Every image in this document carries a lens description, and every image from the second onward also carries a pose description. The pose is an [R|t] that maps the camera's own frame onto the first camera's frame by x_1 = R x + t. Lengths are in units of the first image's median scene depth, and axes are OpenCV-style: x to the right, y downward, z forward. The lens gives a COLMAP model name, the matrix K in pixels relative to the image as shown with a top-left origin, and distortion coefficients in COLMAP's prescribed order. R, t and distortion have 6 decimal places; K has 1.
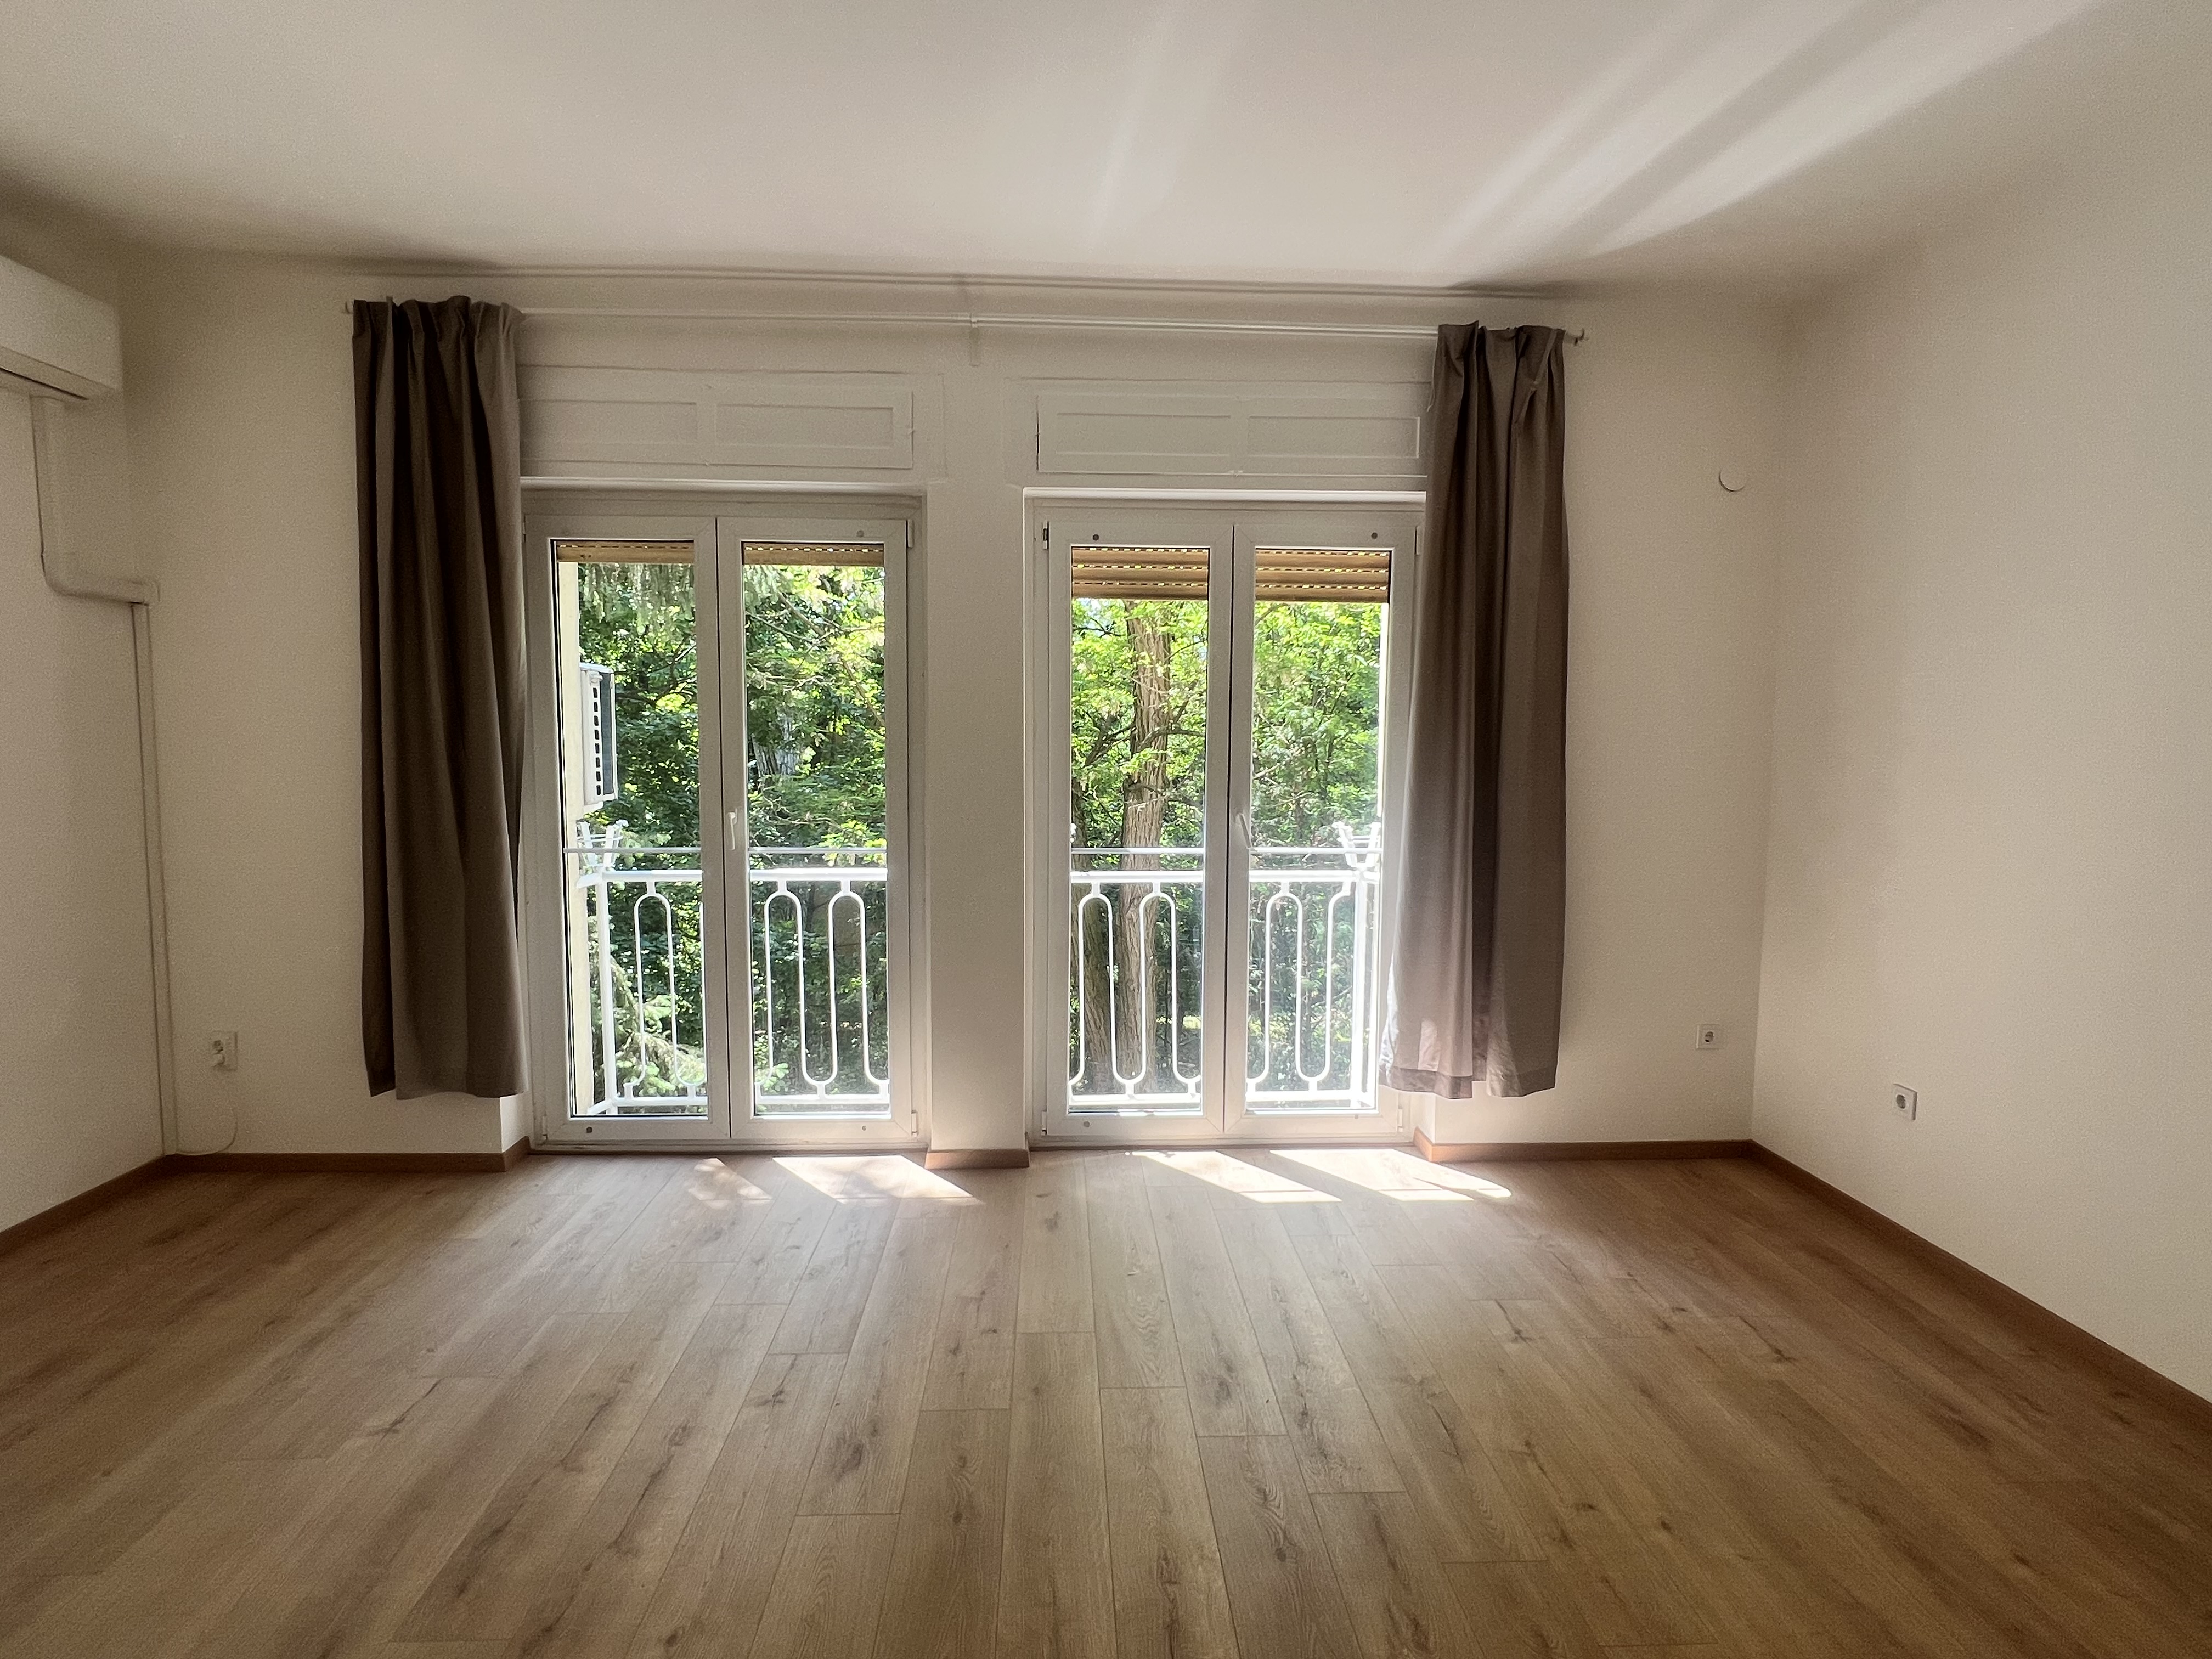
lens RADIAL K [[1088.4, 0, 1106.2], [0, 1088.4, 821.2], [0, 0, 1]] dist [-0.010706, 0.001324]
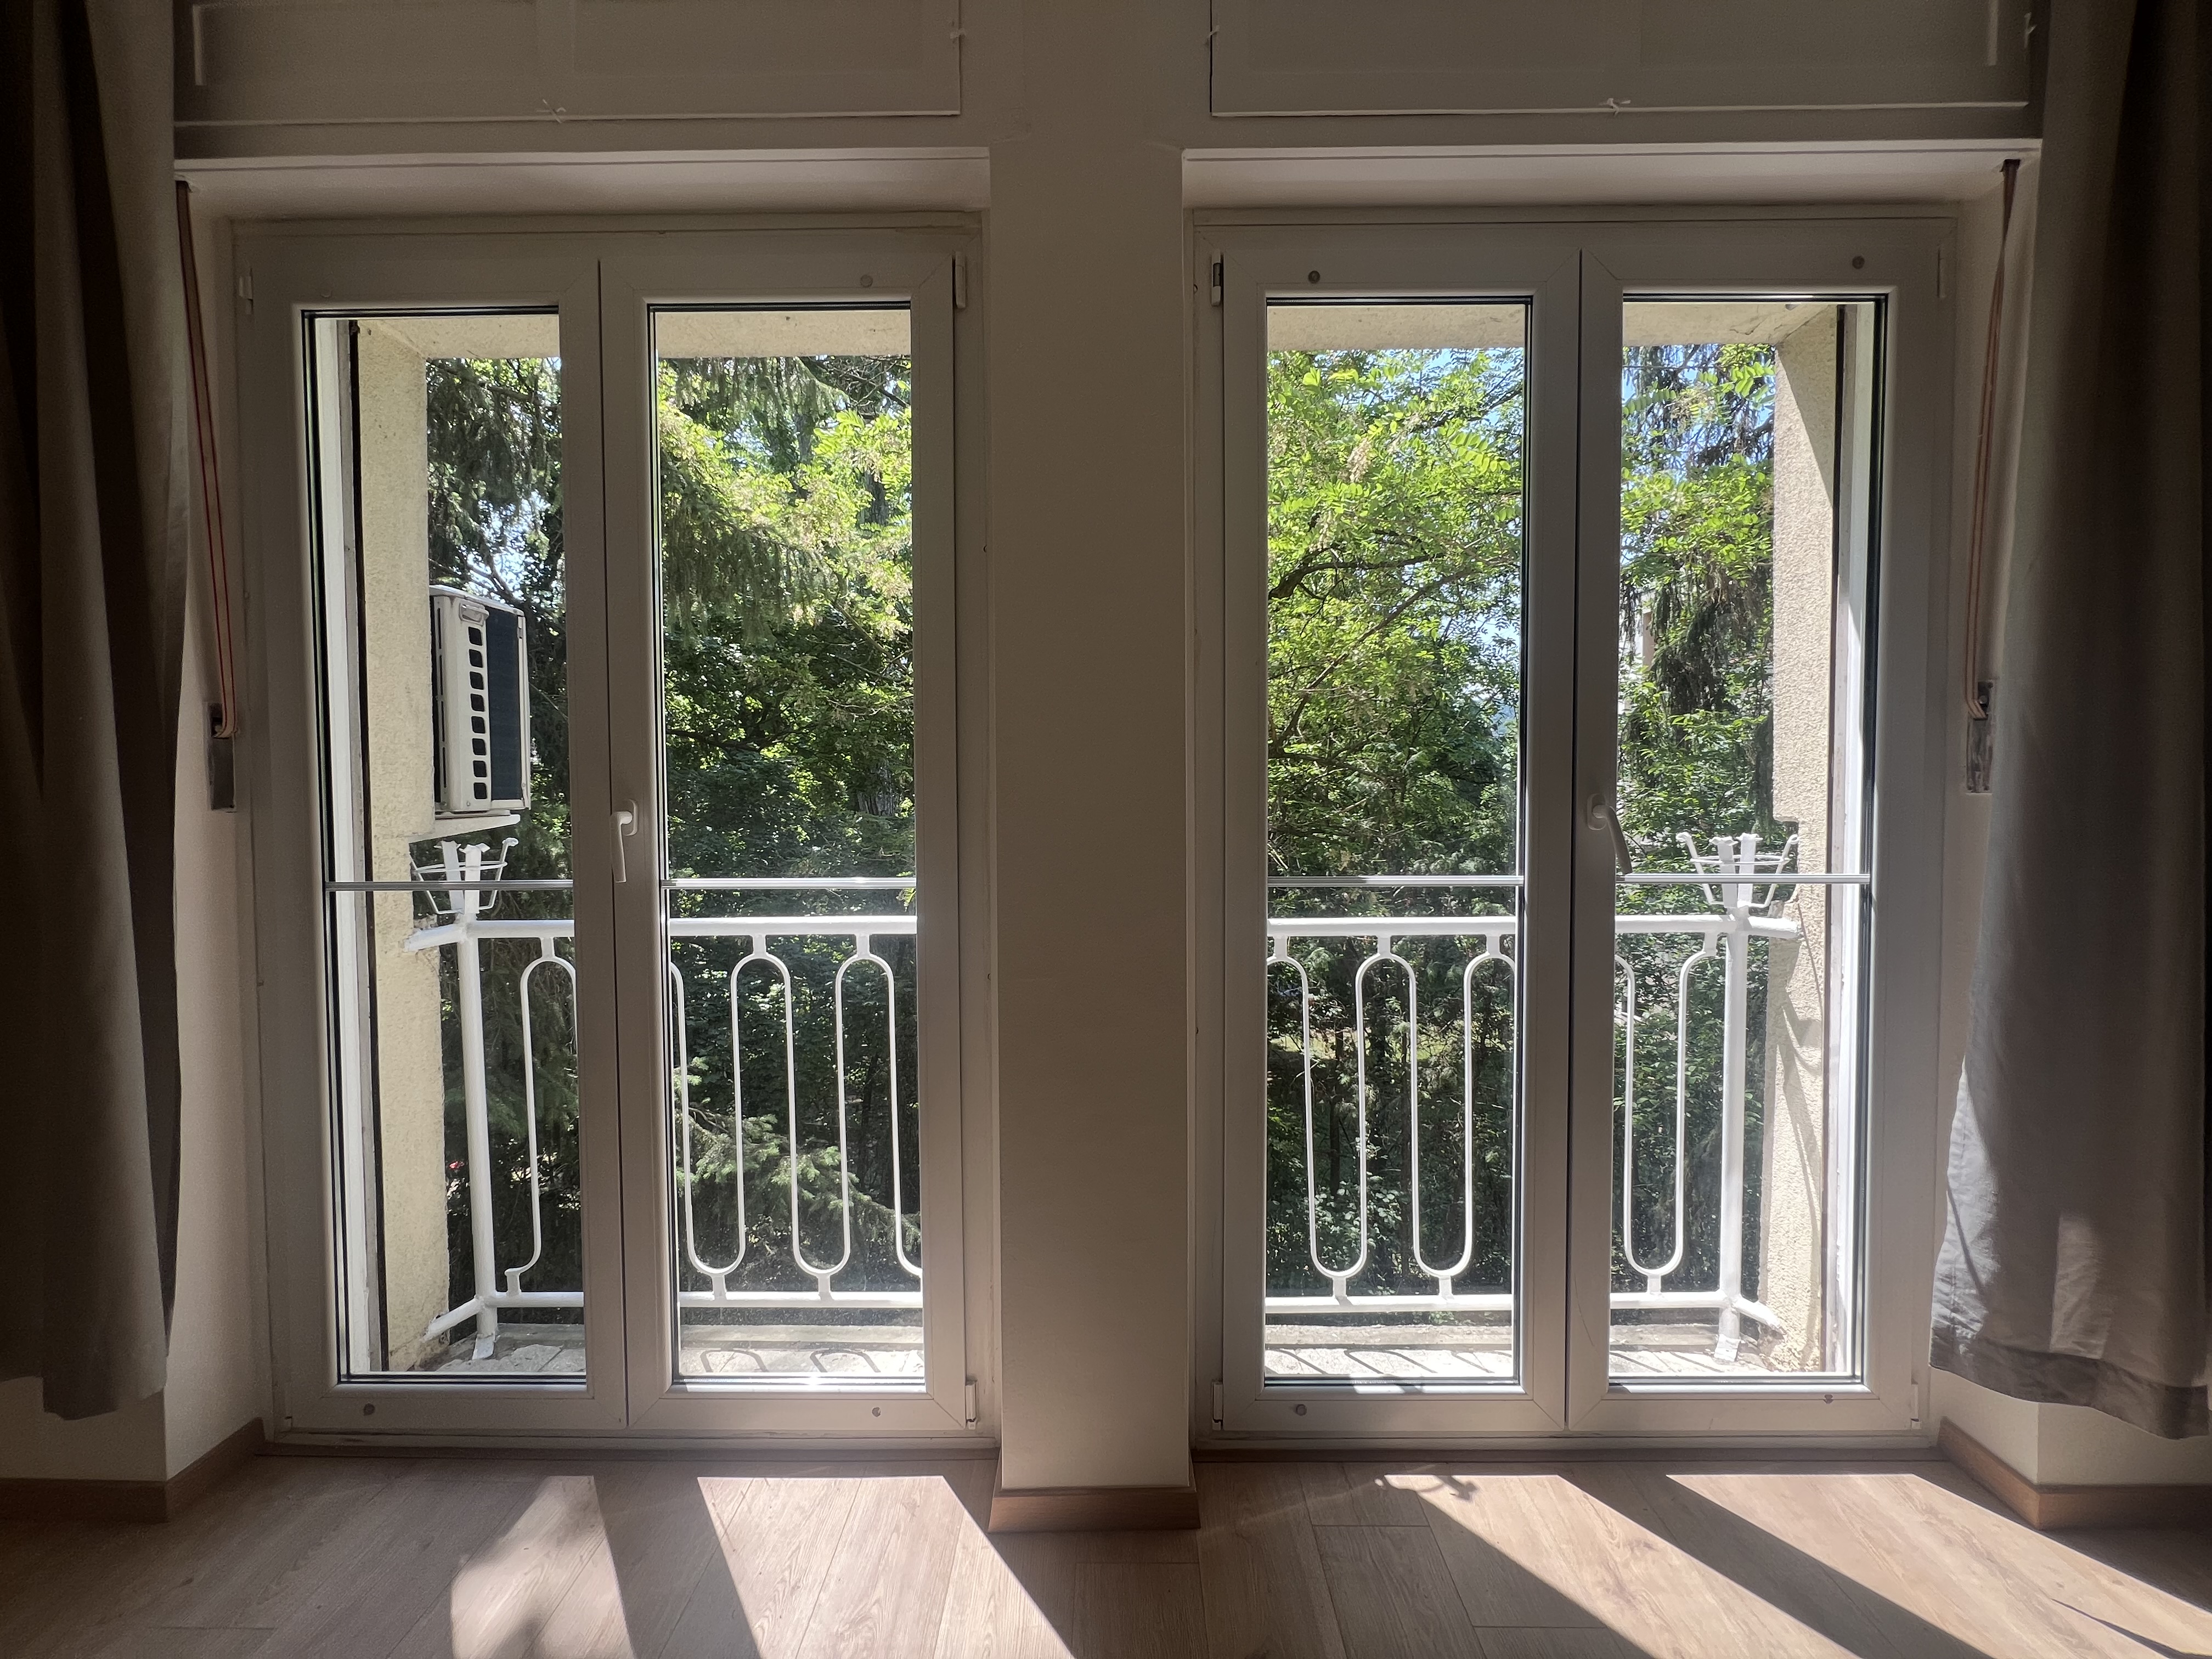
lens RADIAL K [[896.0, 0, 1102.3], [0, 896.0, 826.9], [0, 0, 1]] dist [-0.001291, 0.000288]
pose [[0.998111, -0.010086, -0.060609, -0.087726], [0.007491, 0.999052, -0.042891, 0.019897], [0.060985, 0.042356, 0.997240, 0.583507]]
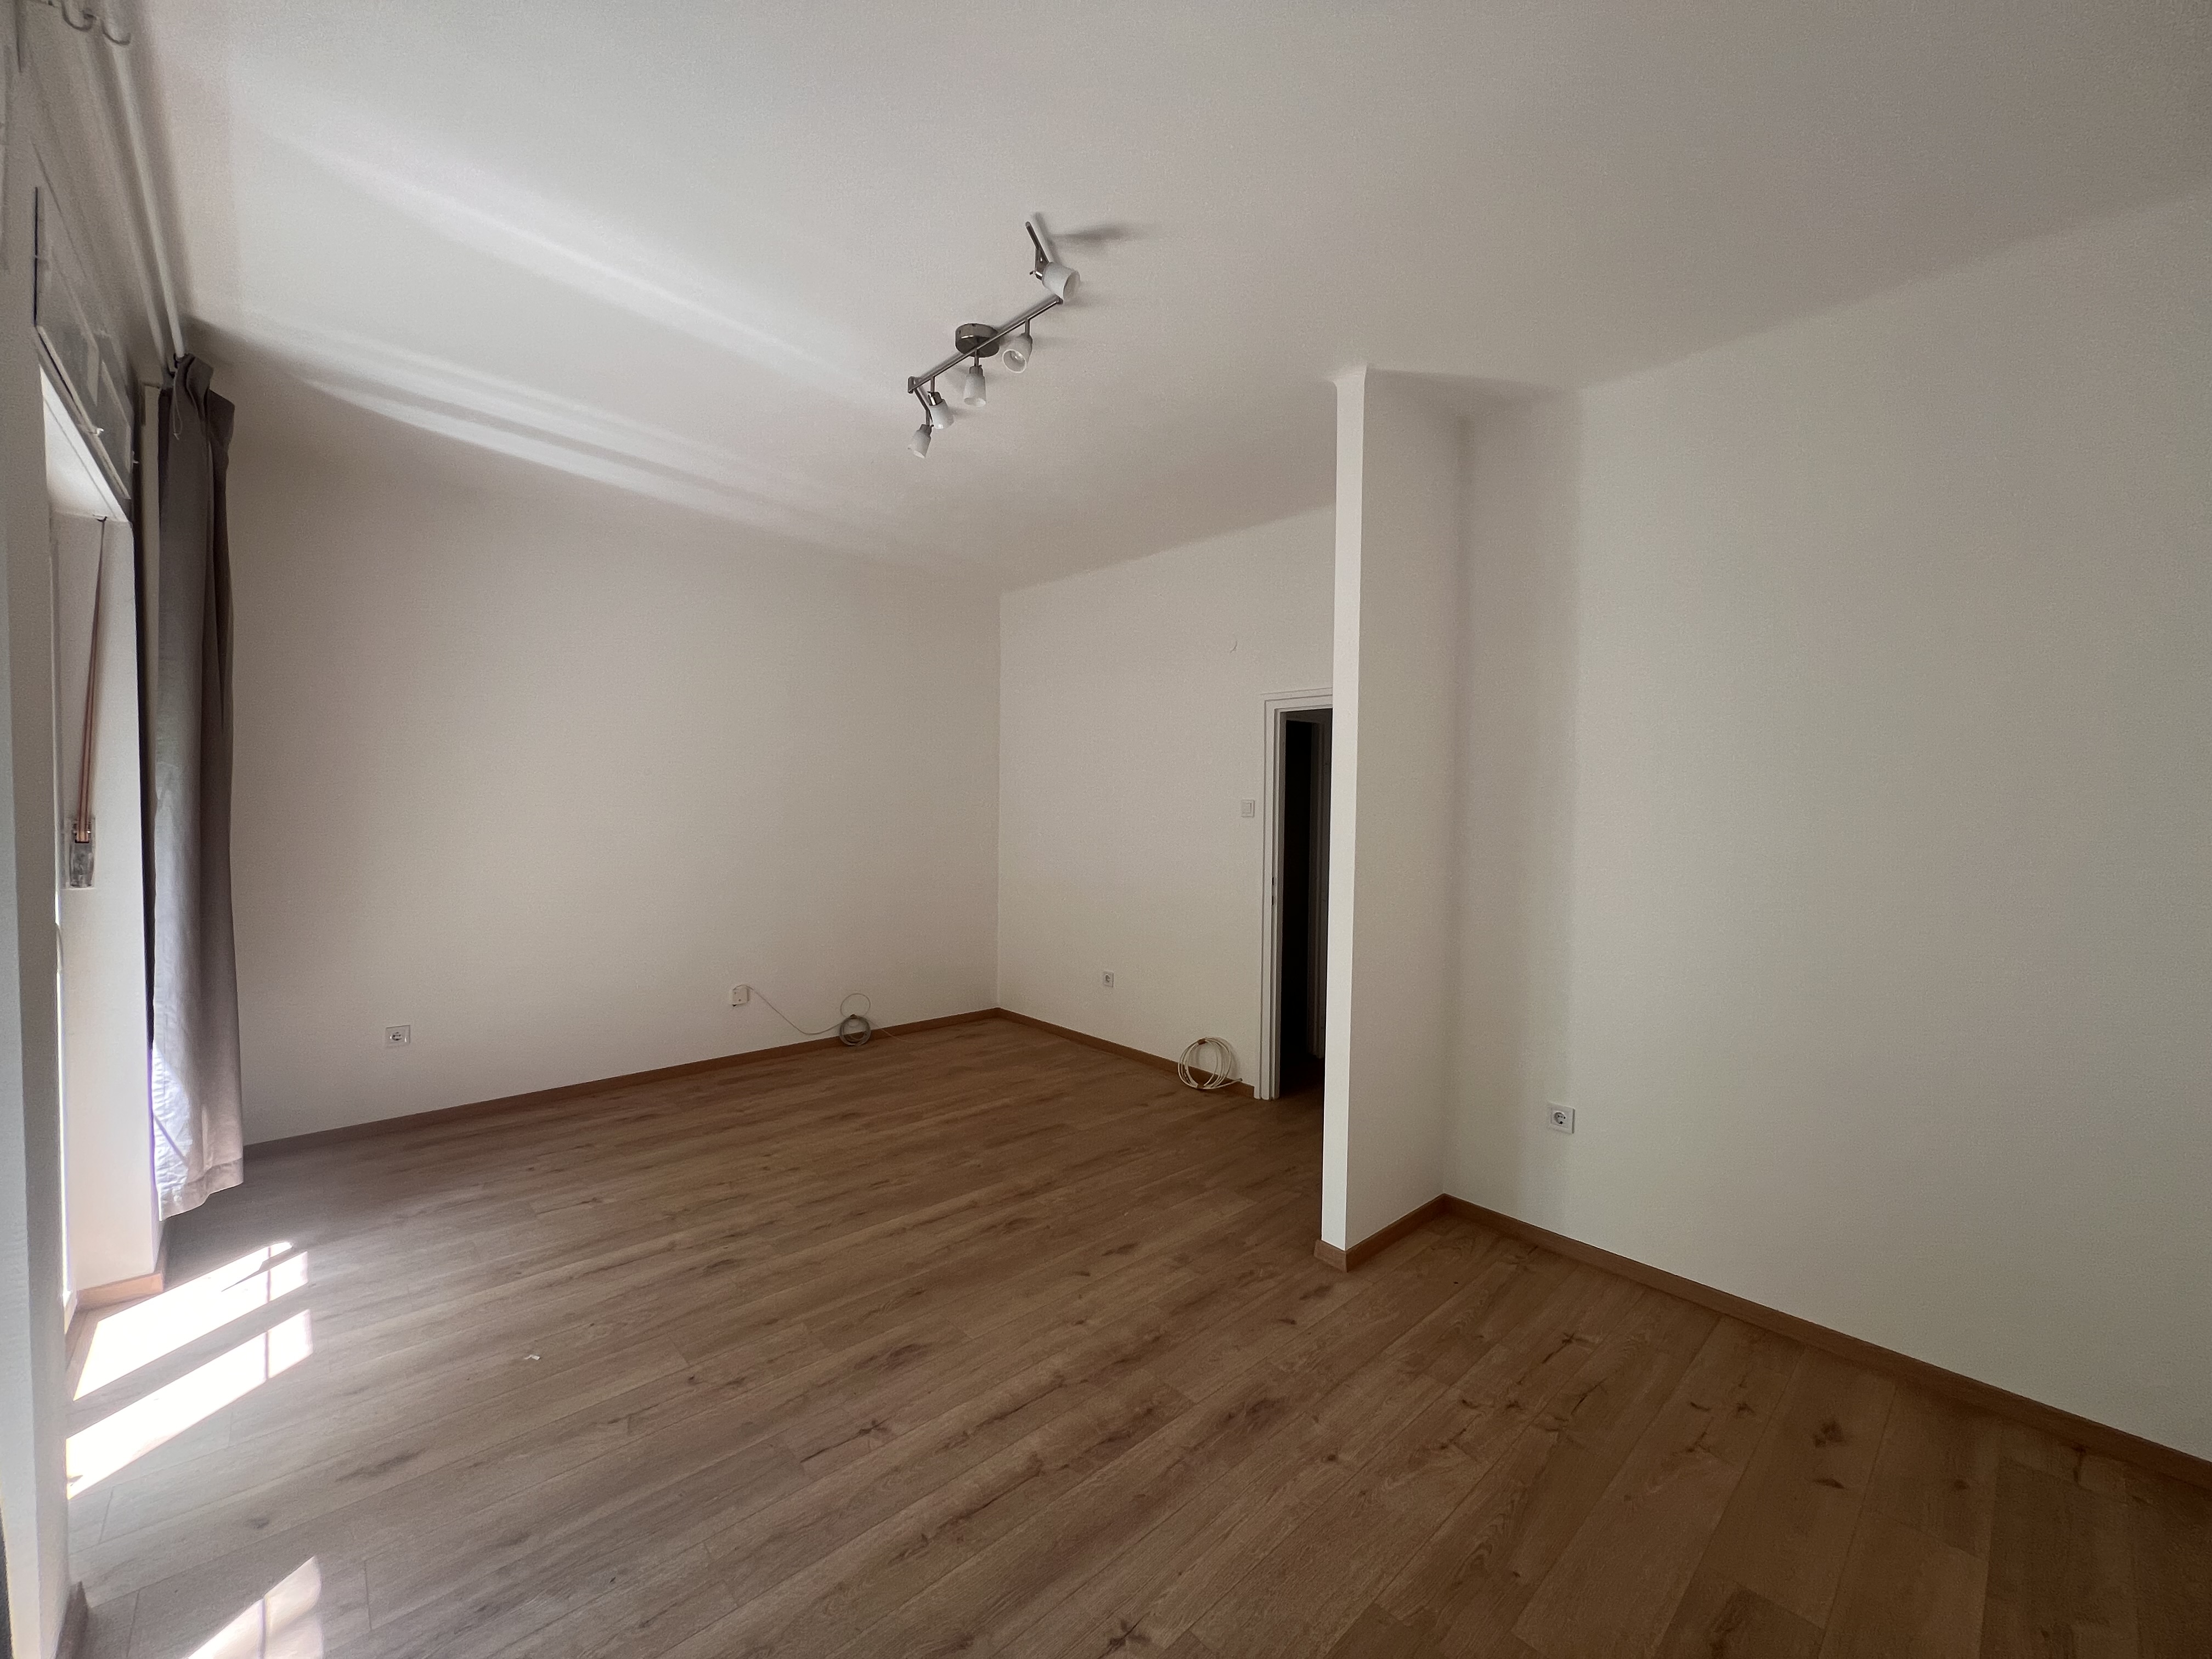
lens RADIAL K [[896.0, 0, 1101.6], [0, 896.0, 824.7], [0, 0, 1]] dist [-0.001291, 0.000288]
pose [[-0.634974, -0.038439, 0.771577, -0.717694], [0.045466, 0.995171, 0.086995, -0.082577], [-0.771194, 0.090320, -0.630160, 0.860023]]
